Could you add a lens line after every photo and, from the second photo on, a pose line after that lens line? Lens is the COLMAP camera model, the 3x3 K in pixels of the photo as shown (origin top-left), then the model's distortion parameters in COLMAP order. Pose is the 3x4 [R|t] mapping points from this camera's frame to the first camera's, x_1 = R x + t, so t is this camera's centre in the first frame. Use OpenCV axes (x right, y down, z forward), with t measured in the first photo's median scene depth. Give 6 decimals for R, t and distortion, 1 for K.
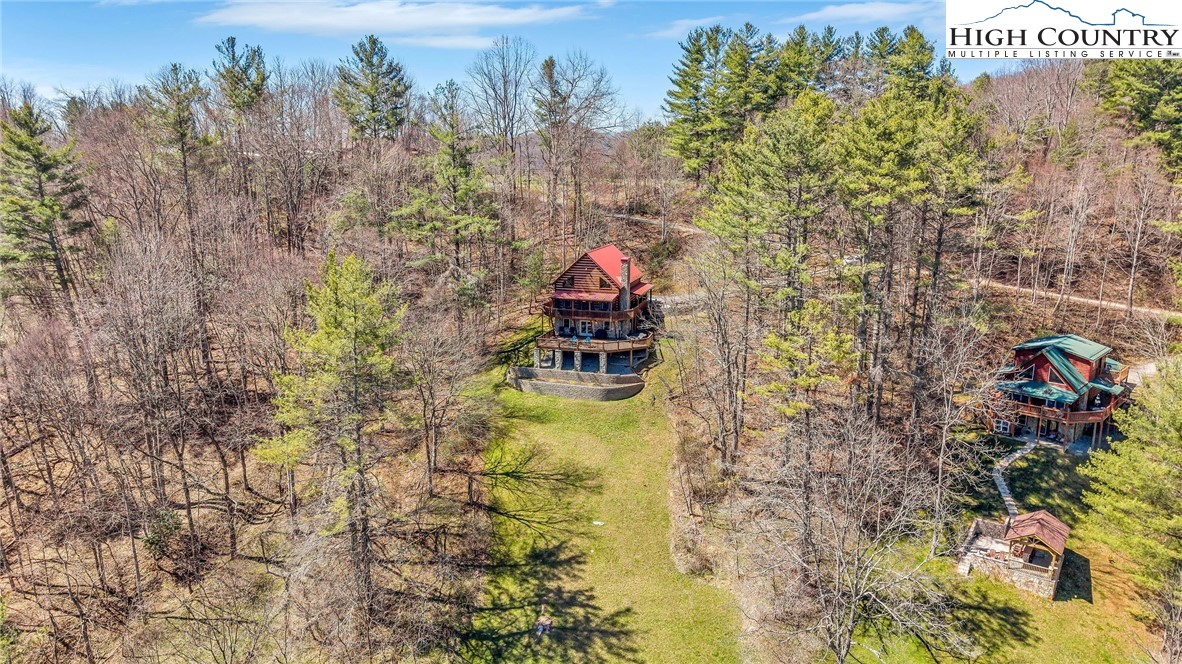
lens RADIAL K [[791.0, 0, 585.3], [0, 791.0, 342.4], [0, 0, 1]] dist [0.034927, -0.057534]
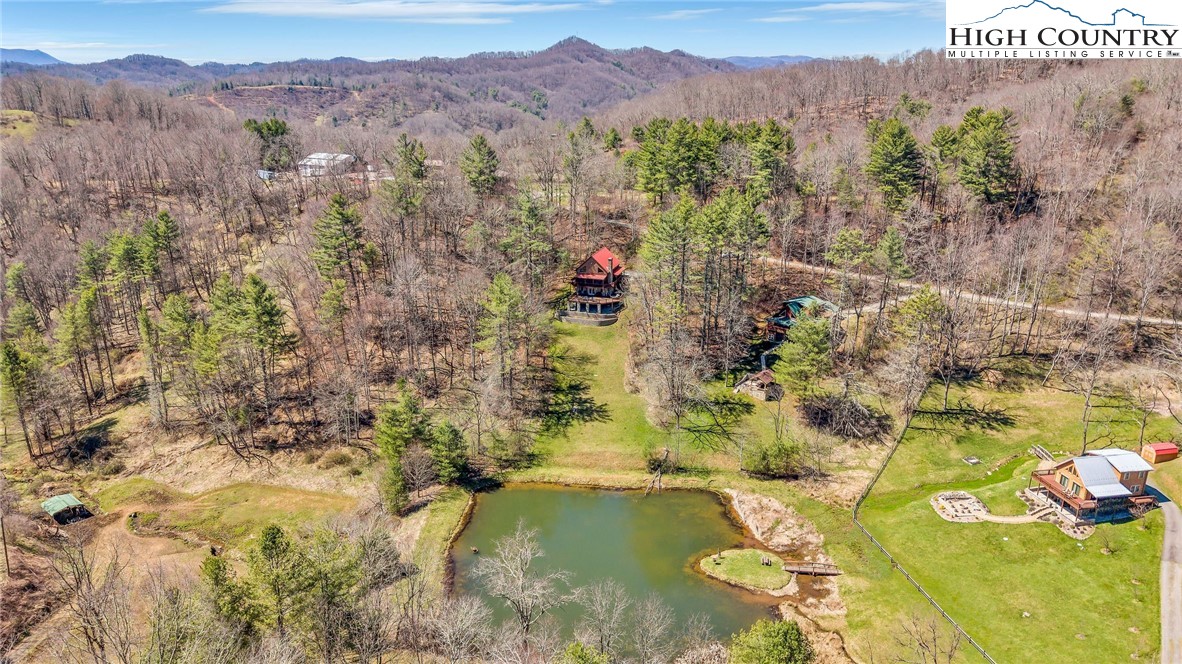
lens RADIAL K [[791.0, 0, 585.3], [0, 791.0, 342.4], [0, 0, 1]] dist [0.034927, -0.057534]
pose [[0.999934, 0.000413, -0.011462, 0.010203], [0.000757, 0.994793, 0.101913, -0.114017], [0.011444, -0.101914, 0.994727, -1.291420]]
